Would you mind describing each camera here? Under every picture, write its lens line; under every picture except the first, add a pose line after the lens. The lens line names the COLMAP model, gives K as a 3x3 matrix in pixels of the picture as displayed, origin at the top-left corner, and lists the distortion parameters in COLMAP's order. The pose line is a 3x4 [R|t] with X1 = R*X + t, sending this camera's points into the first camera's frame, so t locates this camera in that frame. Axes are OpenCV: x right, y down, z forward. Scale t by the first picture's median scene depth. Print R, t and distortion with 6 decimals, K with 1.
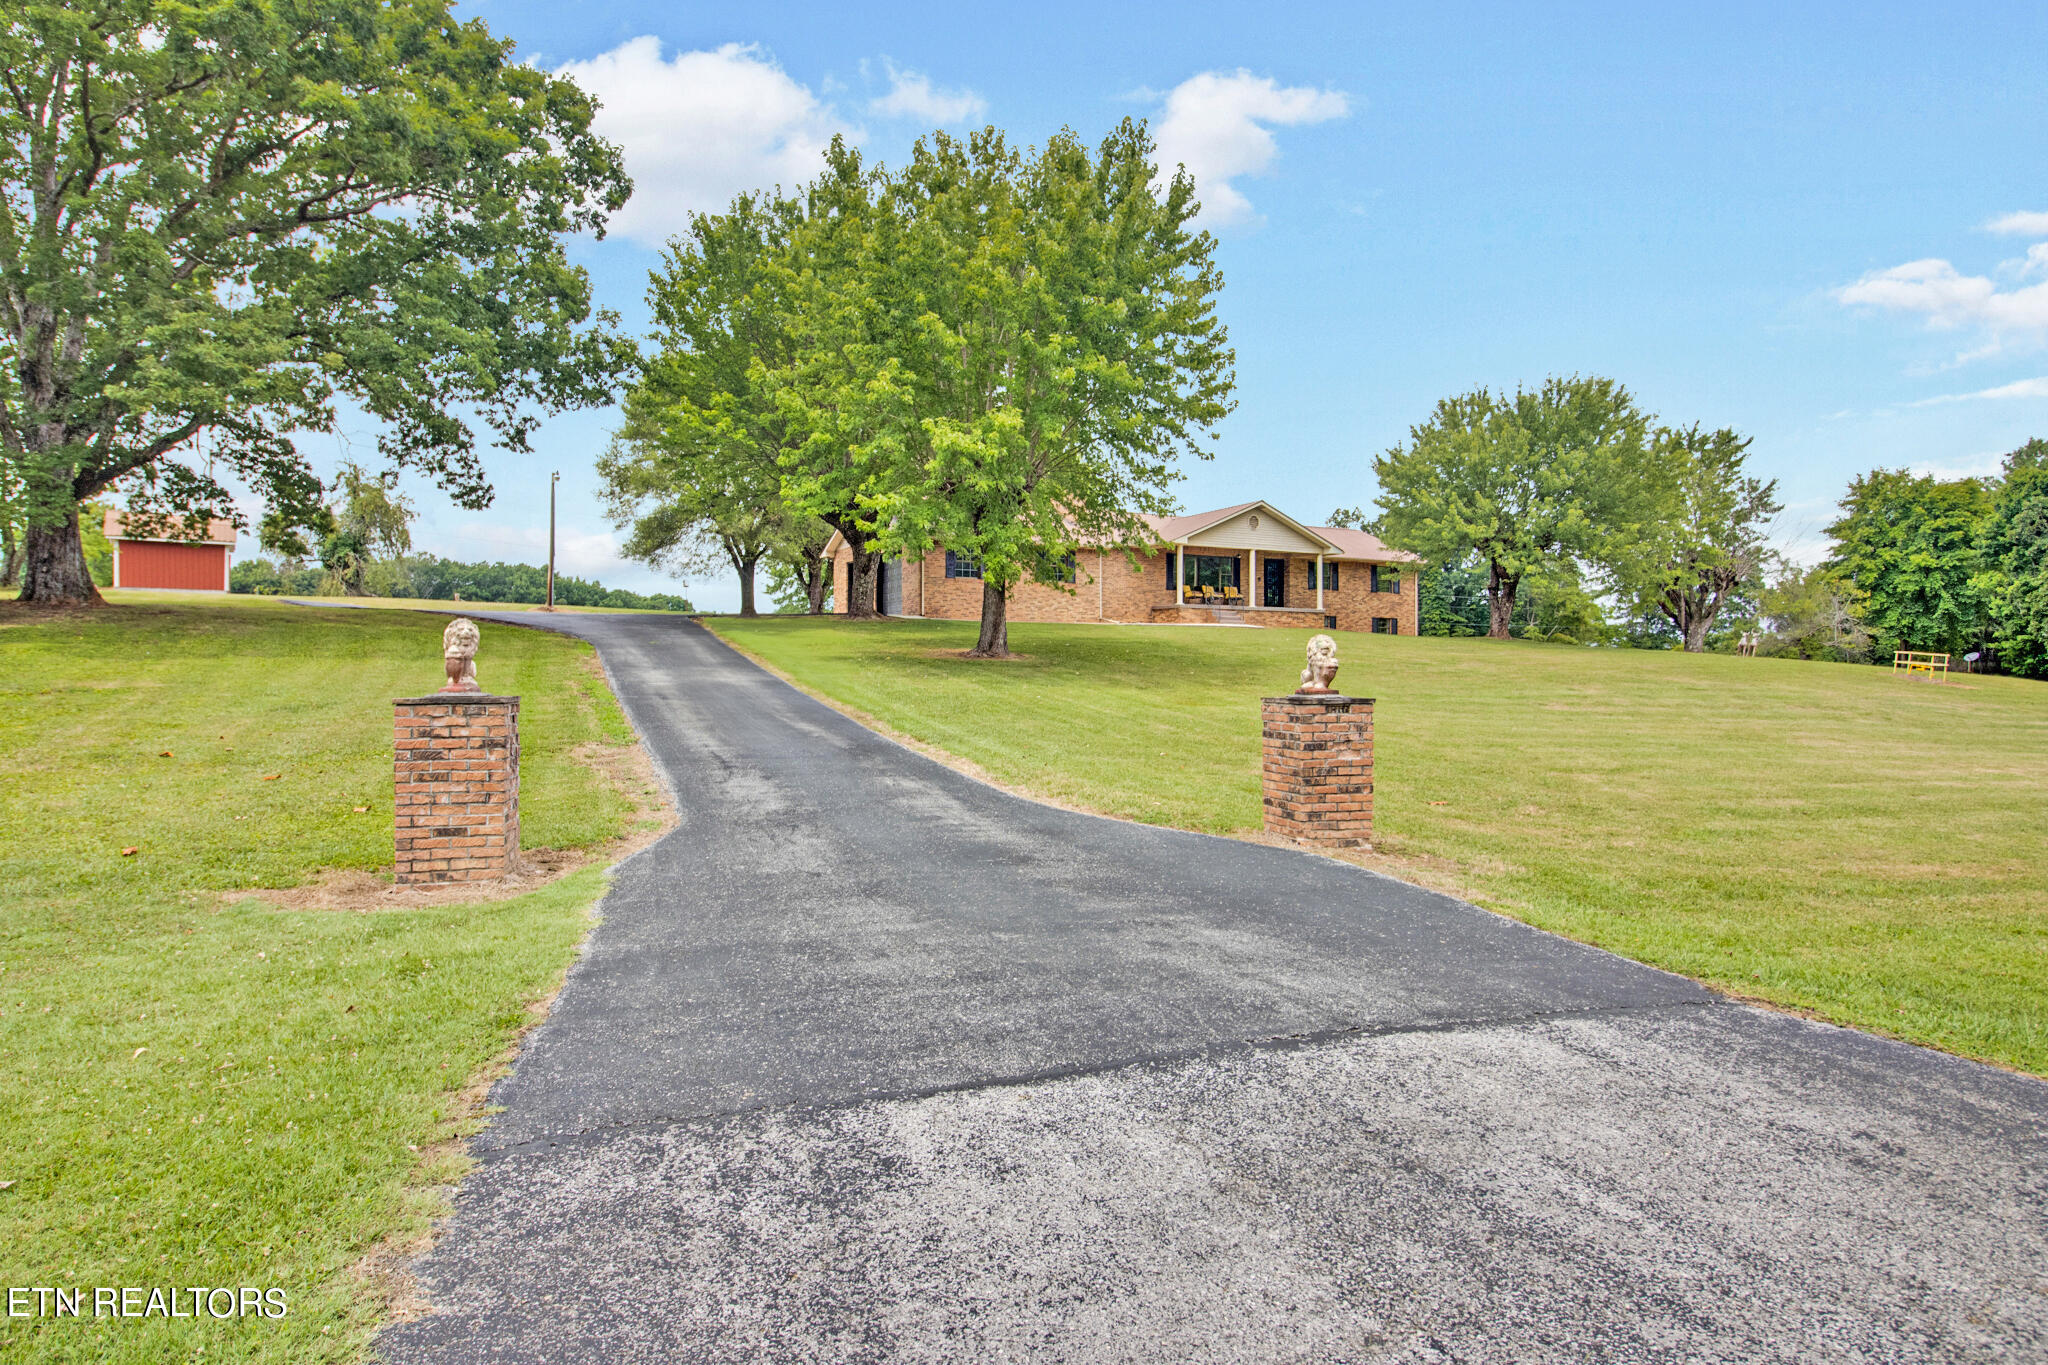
lens RADIAL K [[1228.9, 0, 1022.0], [0, 1228.9, 682.6], [0, 0, 1]] dist [-0.006197, -0.001867]
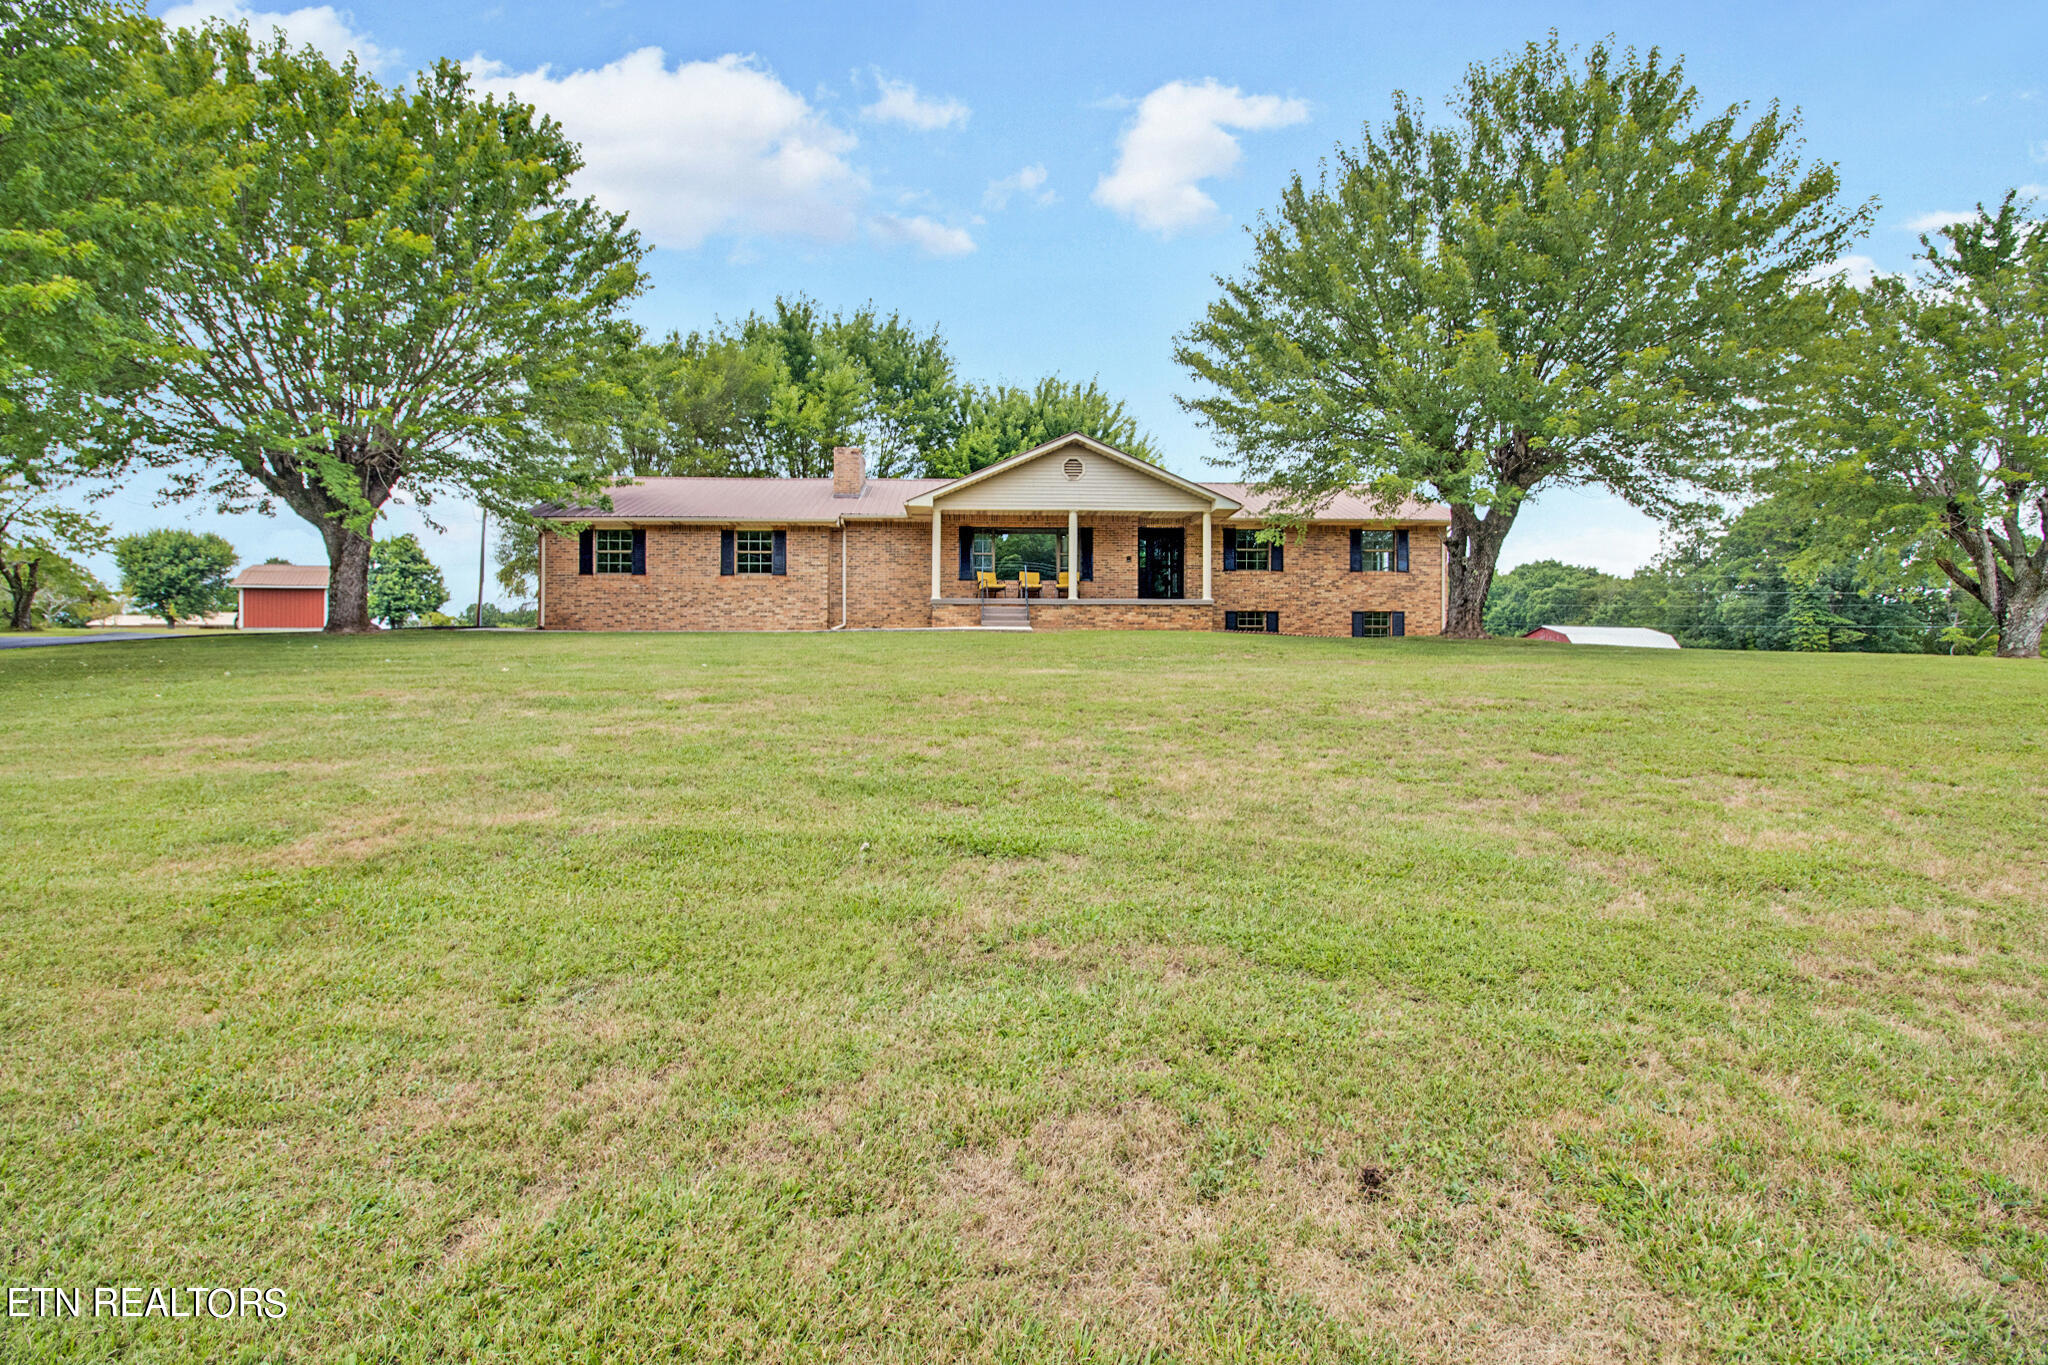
lens RADIAL K [[987.5, 0, 1025.2], [0, 987.5, 683.6], [0, 0, 1]] dist [-0.005476, -0.000898]
pose [[0.910274, -0.008328, -0.413923, 0.357316], [0.004050, 0.999929, -0.011213, -0.011699], [0.413987, 0.008530, 0.910243, 0.492868]]
